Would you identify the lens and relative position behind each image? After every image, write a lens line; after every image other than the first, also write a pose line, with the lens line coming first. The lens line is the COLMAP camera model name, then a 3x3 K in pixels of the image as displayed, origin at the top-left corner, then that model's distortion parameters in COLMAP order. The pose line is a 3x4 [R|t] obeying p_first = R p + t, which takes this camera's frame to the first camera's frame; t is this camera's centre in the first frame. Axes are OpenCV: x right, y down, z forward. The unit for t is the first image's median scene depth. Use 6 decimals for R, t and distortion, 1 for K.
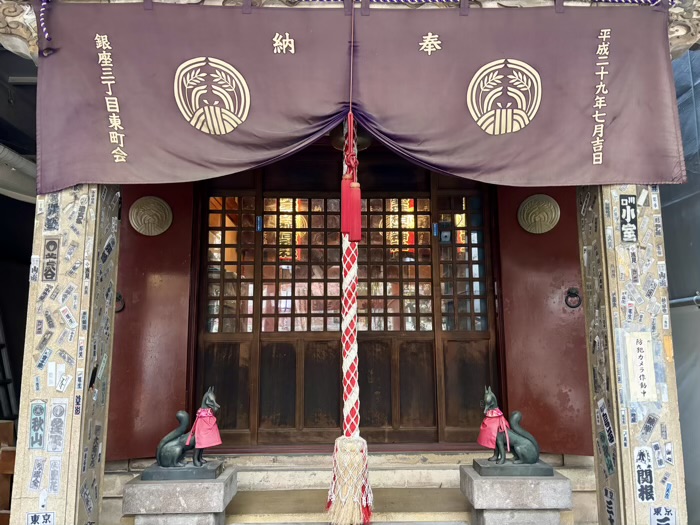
lens RADIAL K [[534.8, 0, 359.4], [0, 534.8, 263.7], [0, 0, 1]] dist [0.040015, -0.062805]
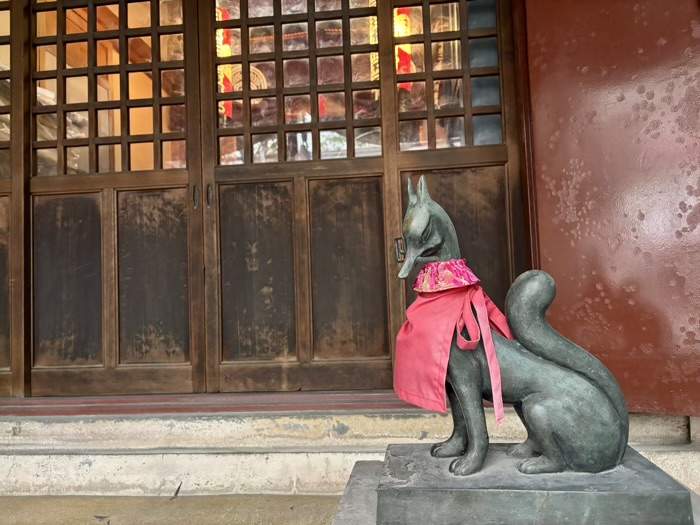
lens RADIAL K [[534.8, 0, 359.4], [0, 534.8, 263.7], [0, 0, 1]] dist [0.040015, -0.062805]
pose [[0.990681, -0.040127, -0.130157, 0.248558], [0.051874, 0.994755, 0.088155, 0.250190], [0.125937, -0.094085, 0.987567, 0.751971]]
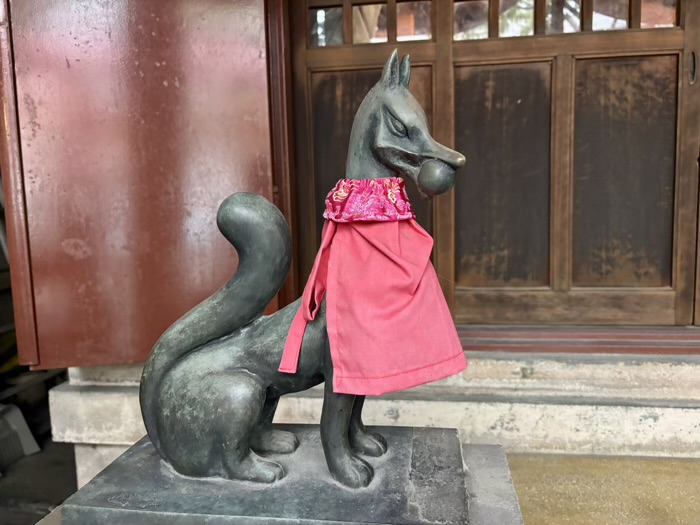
lens RADIAL K [[534.8, 0, 359.4], [0, 534.8, 263.7], [0, 0, 1]] dist [0.040015, -0.062805]
pose [[0.986699, 0.000740, -0.162556, -0.263131], [0.040504, 0.967332, 0.250256, 0.254184], [0.157430, -0.253512, 0.954436, 0.829459]]
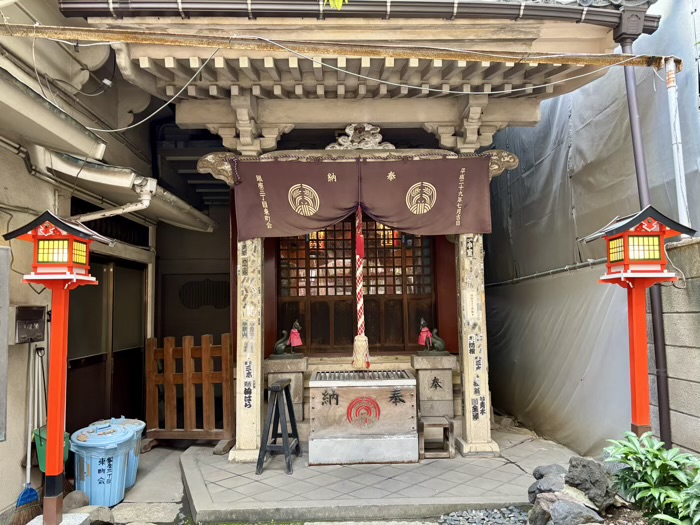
lens RADIAL K [[529.9, 0, 367.8], [0, 529.9, 261.9], [0, 0, 1]] dist [0.005346, -0.002953]
pose [[0.999764, -0.013212, 0.017227, -0.018479], [0.012267, 0.998473, 0.053868, -0.122693], [-0.017913, -0.053644, 0.998399, -1.179329]]
